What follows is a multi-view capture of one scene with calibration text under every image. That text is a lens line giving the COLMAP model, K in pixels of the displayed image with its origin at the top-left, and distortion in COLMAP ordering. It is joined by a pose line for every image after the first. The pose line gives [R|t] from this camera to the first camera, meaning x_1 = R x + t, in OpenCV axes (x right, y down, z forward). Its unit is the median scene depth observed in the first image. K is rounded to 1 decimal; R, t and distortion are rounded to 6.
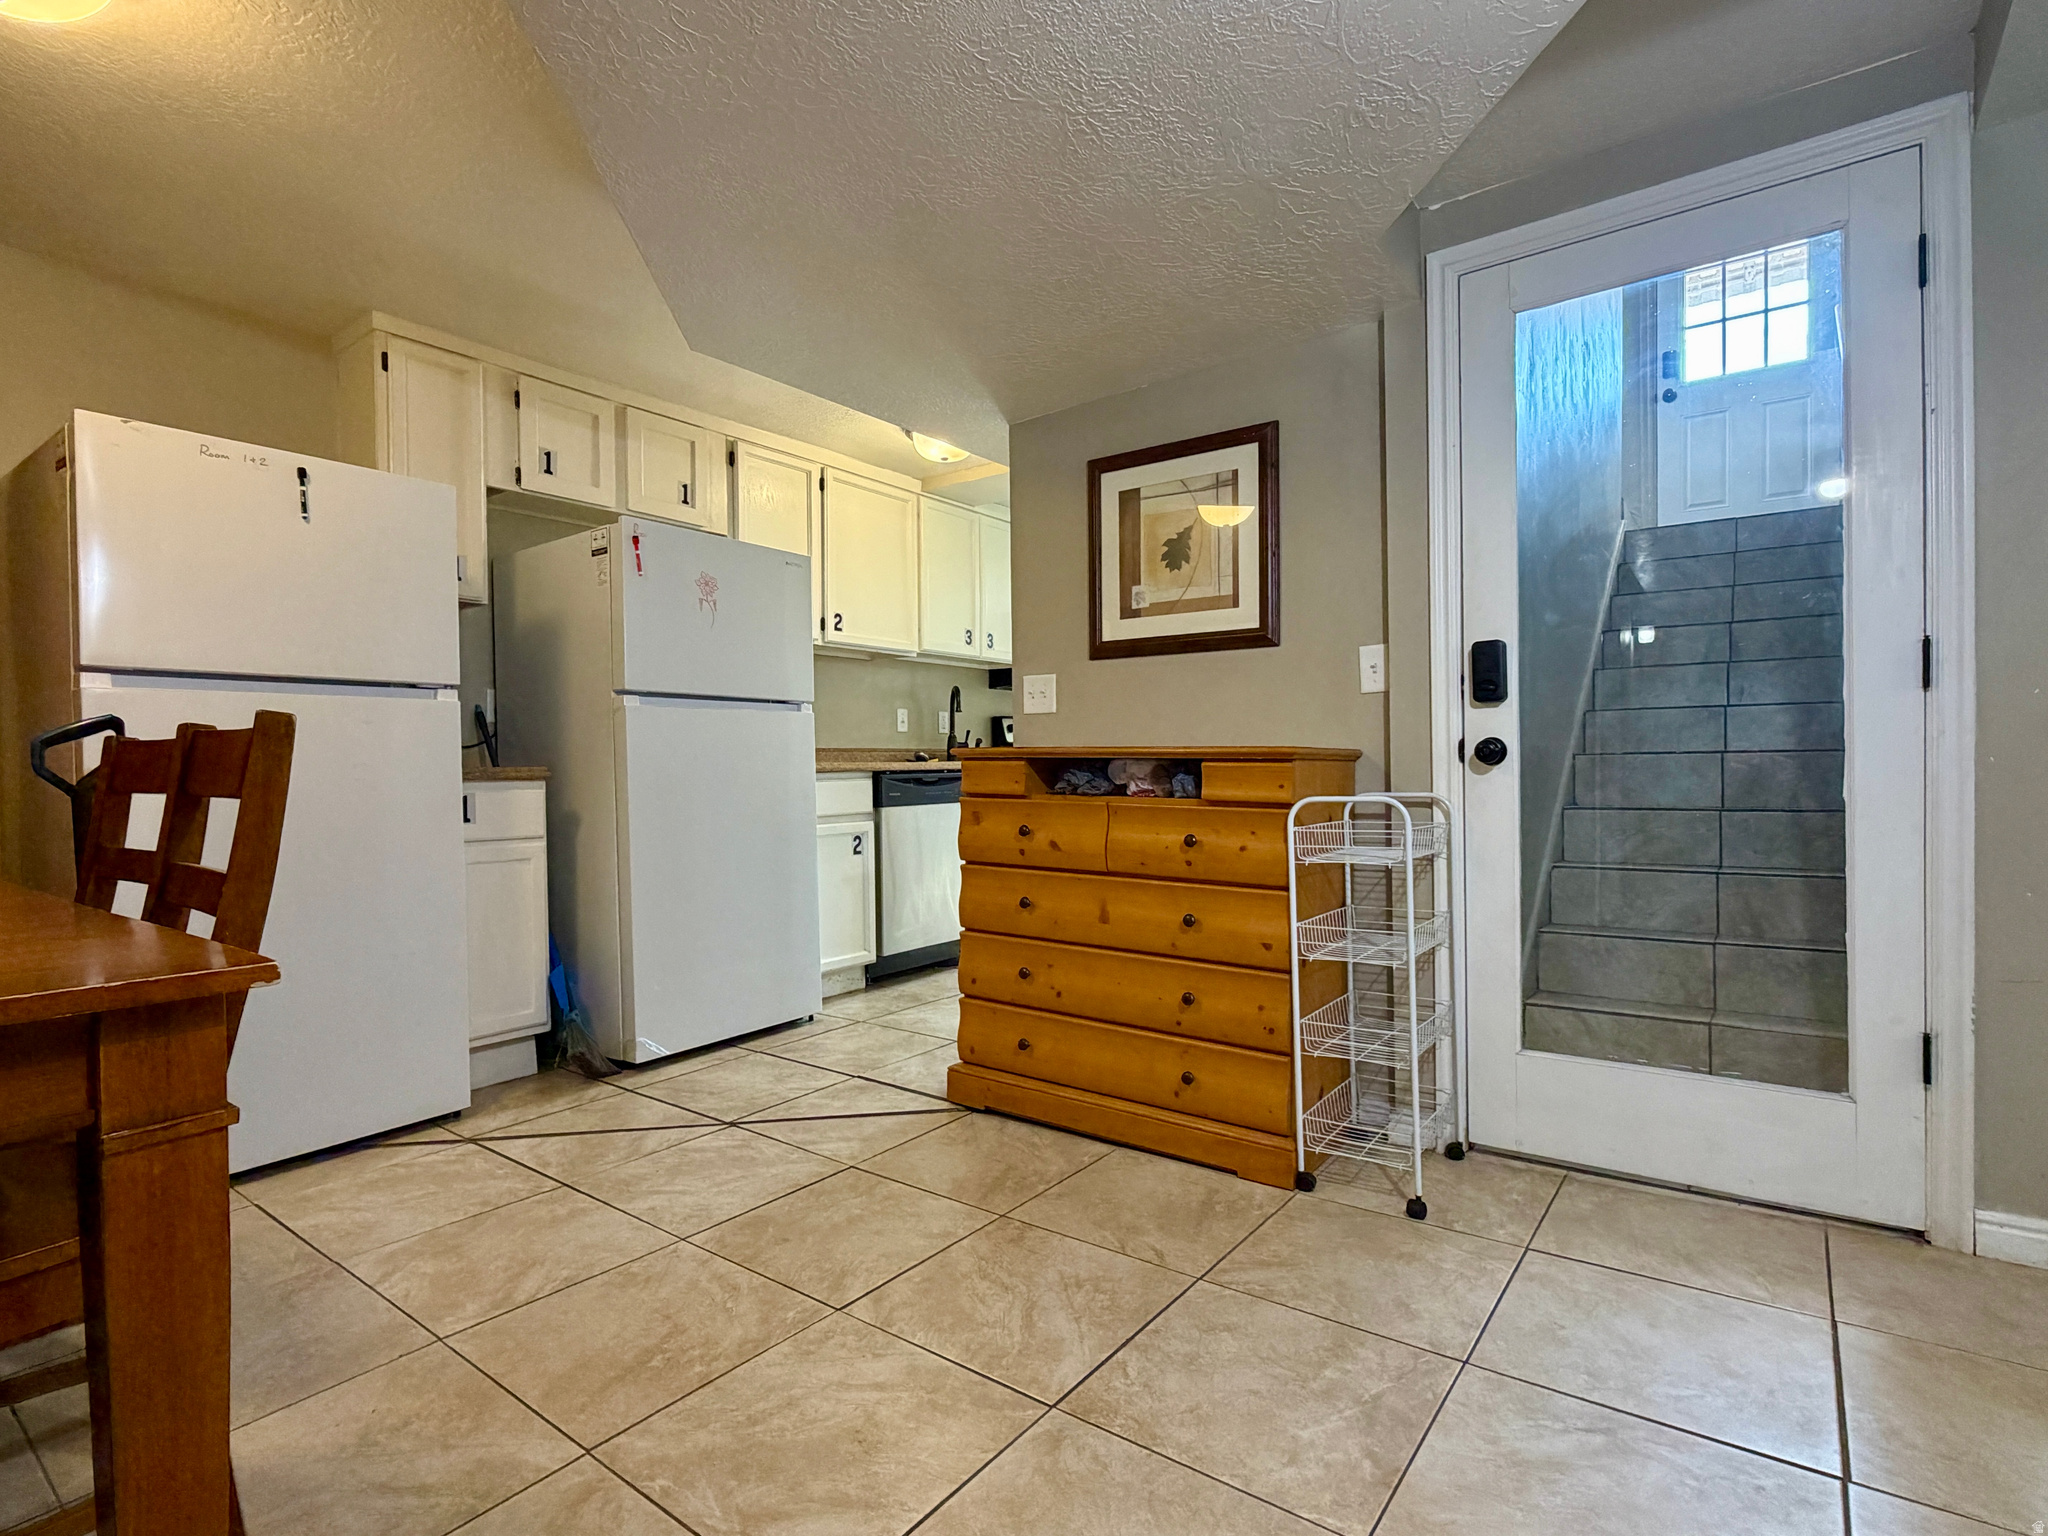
lens RADIAL K [[1014.3, 0, 1033.8], [0, 1014.3, 777.6], [0, 0, 1]] dist [-0.003409, -0.001025]
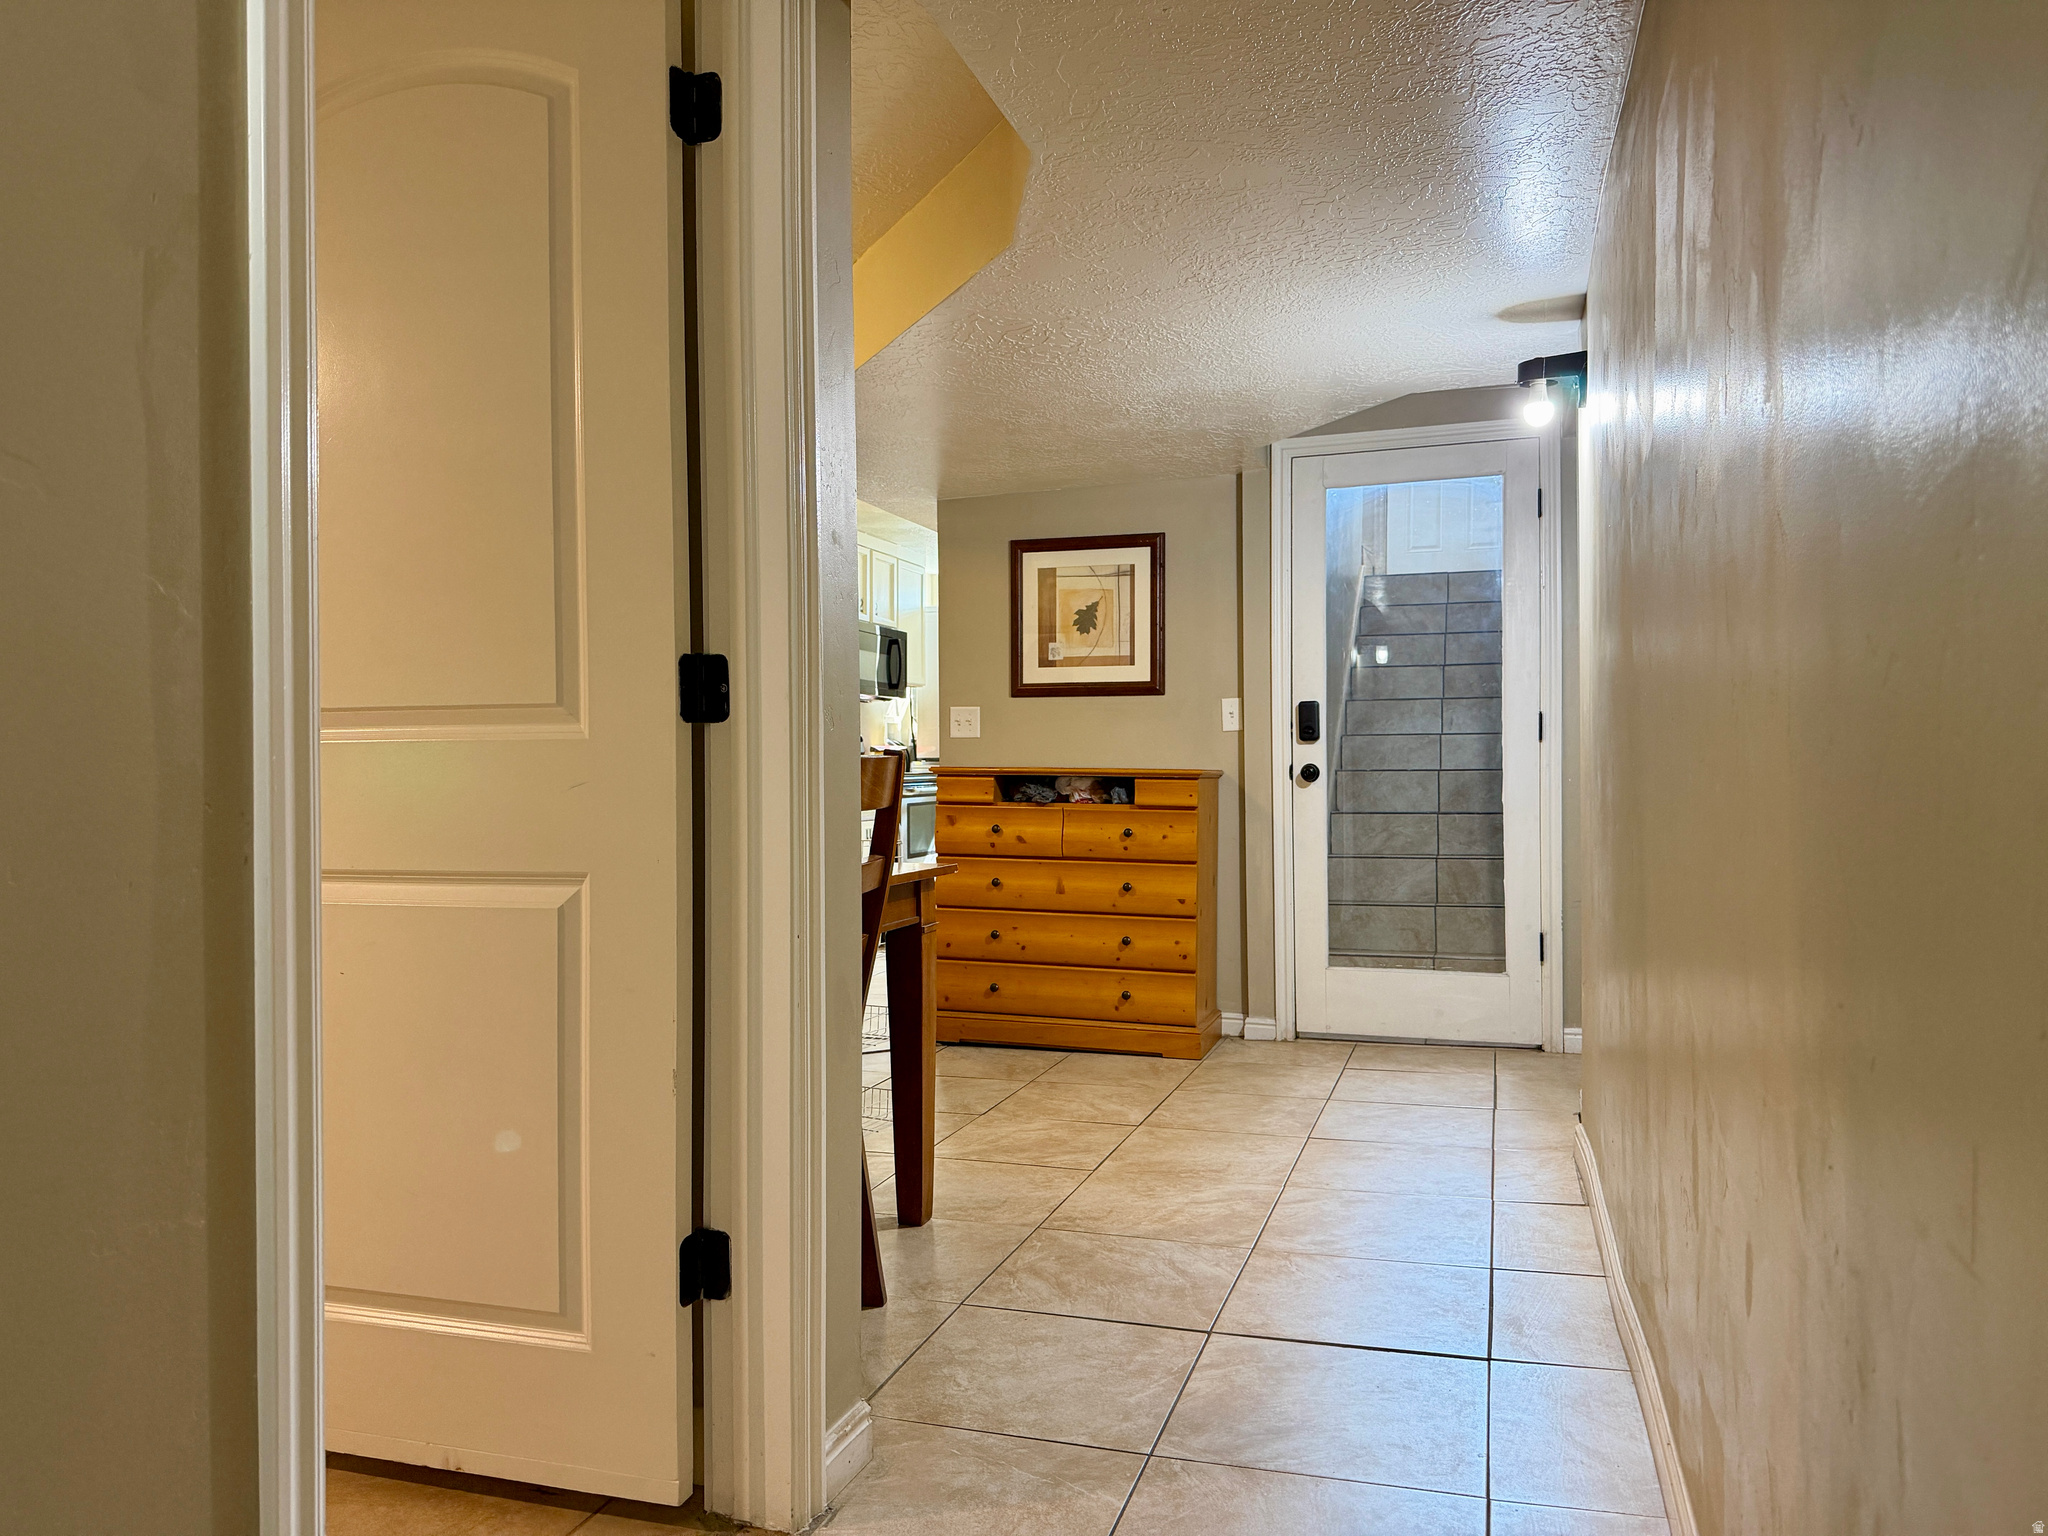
lens RADIAL K [[1447.4, 0, 1023.3], [0, 1447.4, 769.2], [0, 0, 1]] dist [0.045032, -0.007714]
pose [[0.948499, 0.004757, 0.316745, -0.613996], [-0.001116, 0.999931, -0.011677, -0.005213], [-0.316779, 0.010722, 0.948439, -0.883192]]
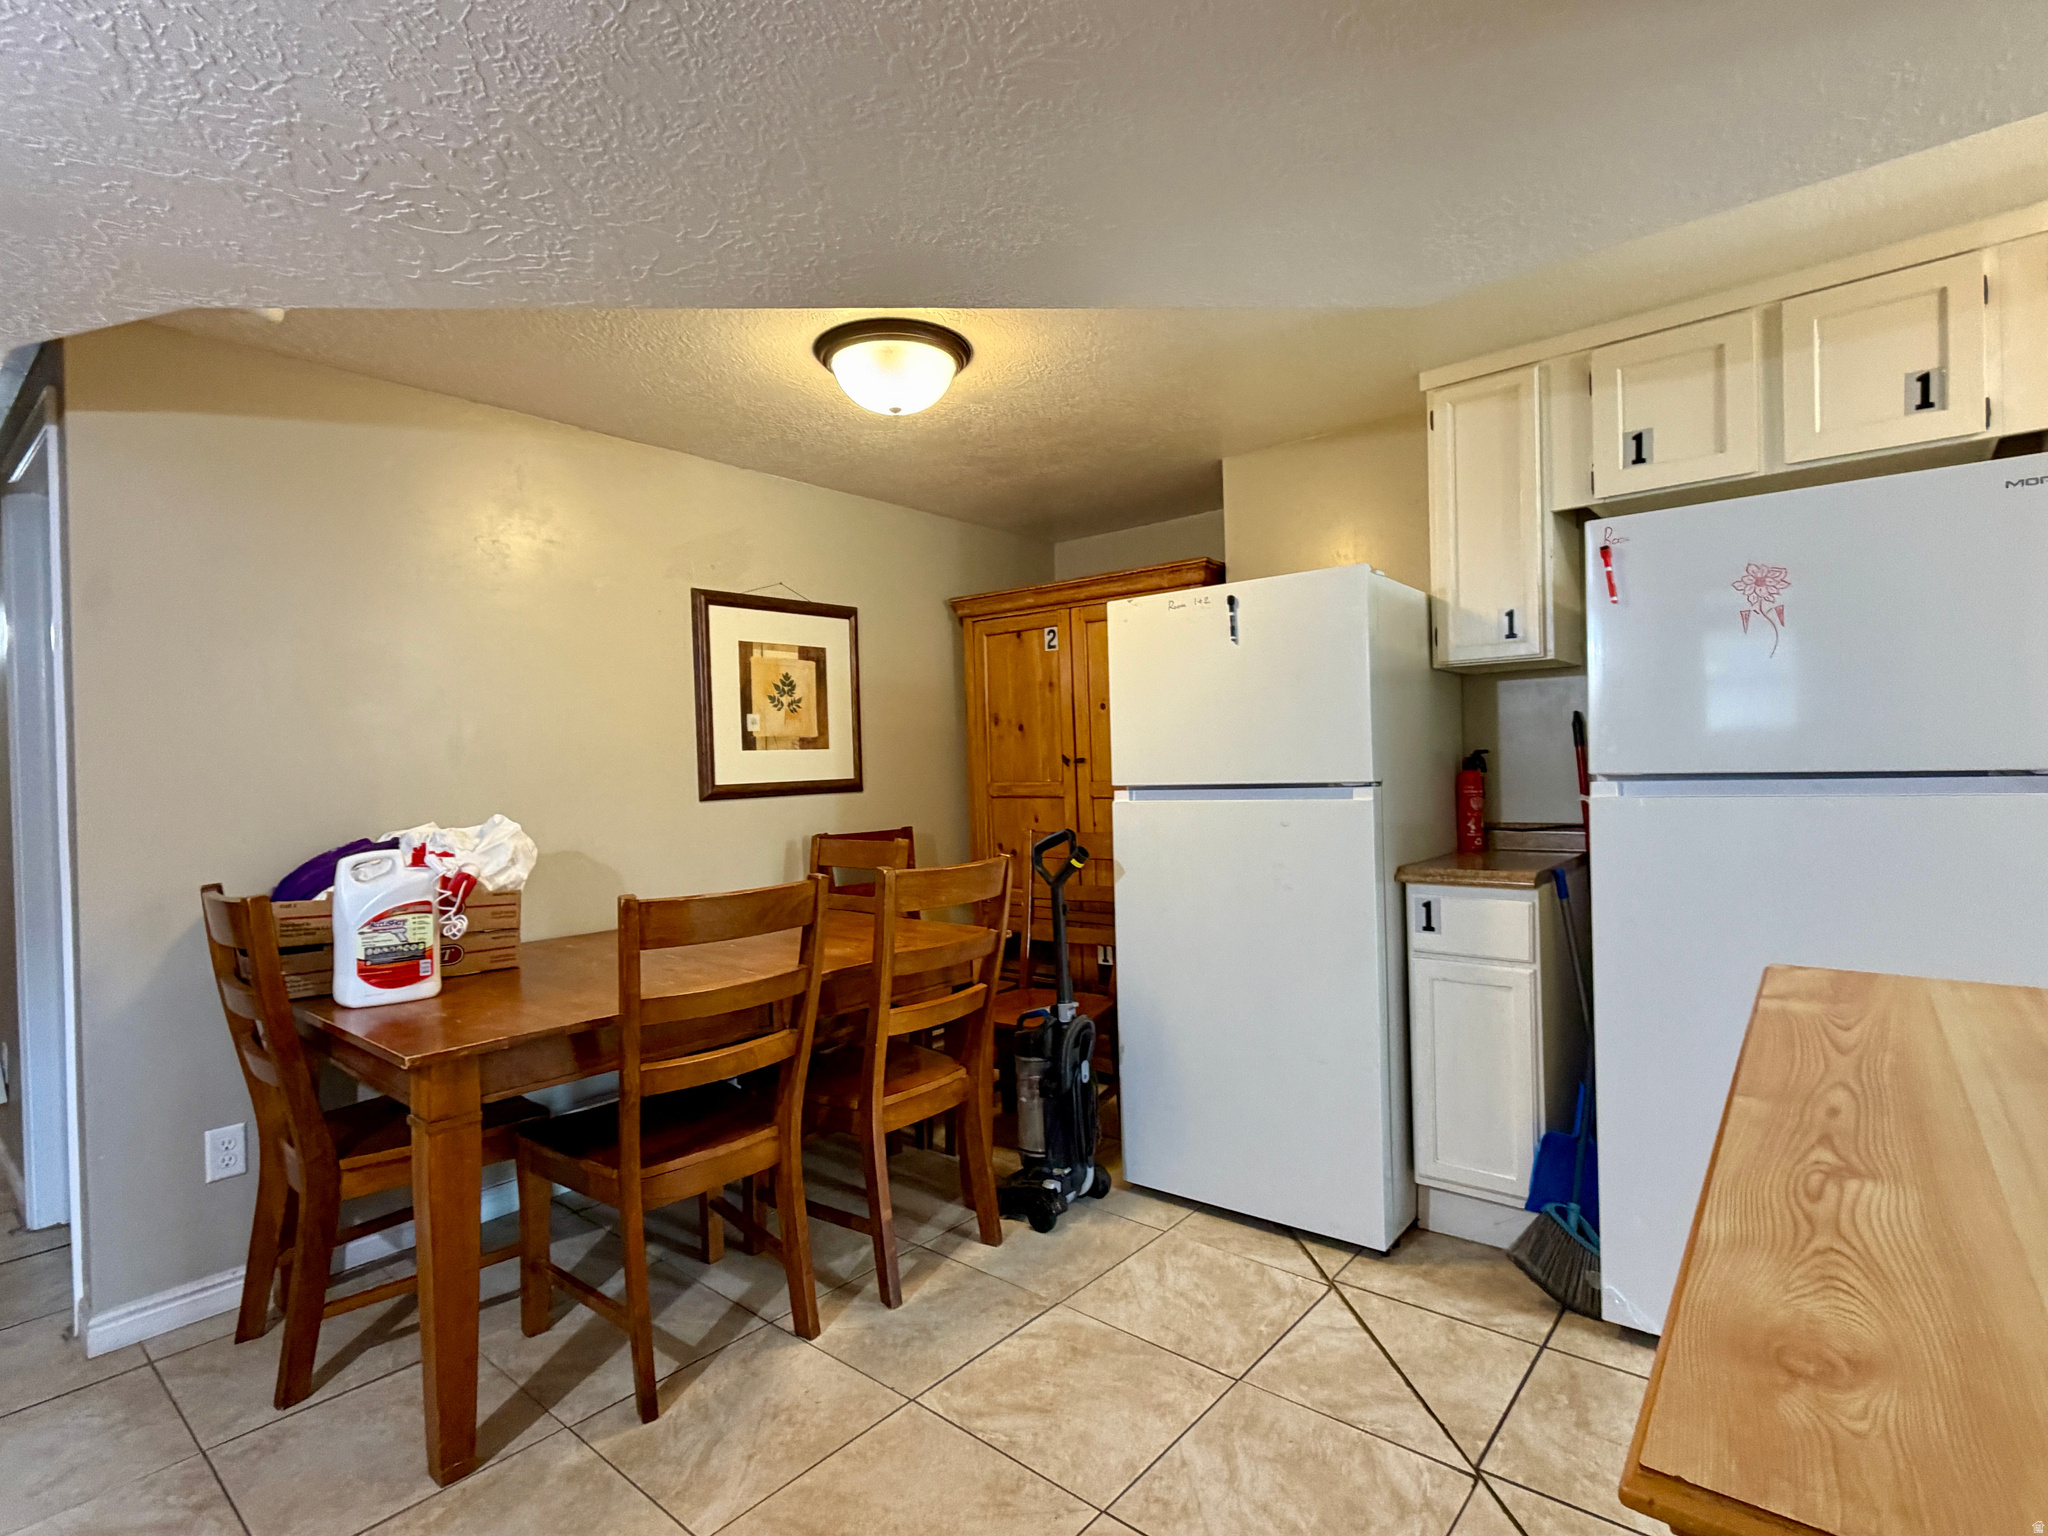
lens RADIAL K [[1014.3, 0, 1036.4], [0, 1014.3, 766.0], [0, 0, 1]] dist [-0.003409, -0.001025]
pose [[-0.064534, 0.016559, -0.997778, 0.295197], [0.017104, 0.999734, 0.015485, -0.104082], [0.997769, -0.016066, -0.064800, 0.633053]]
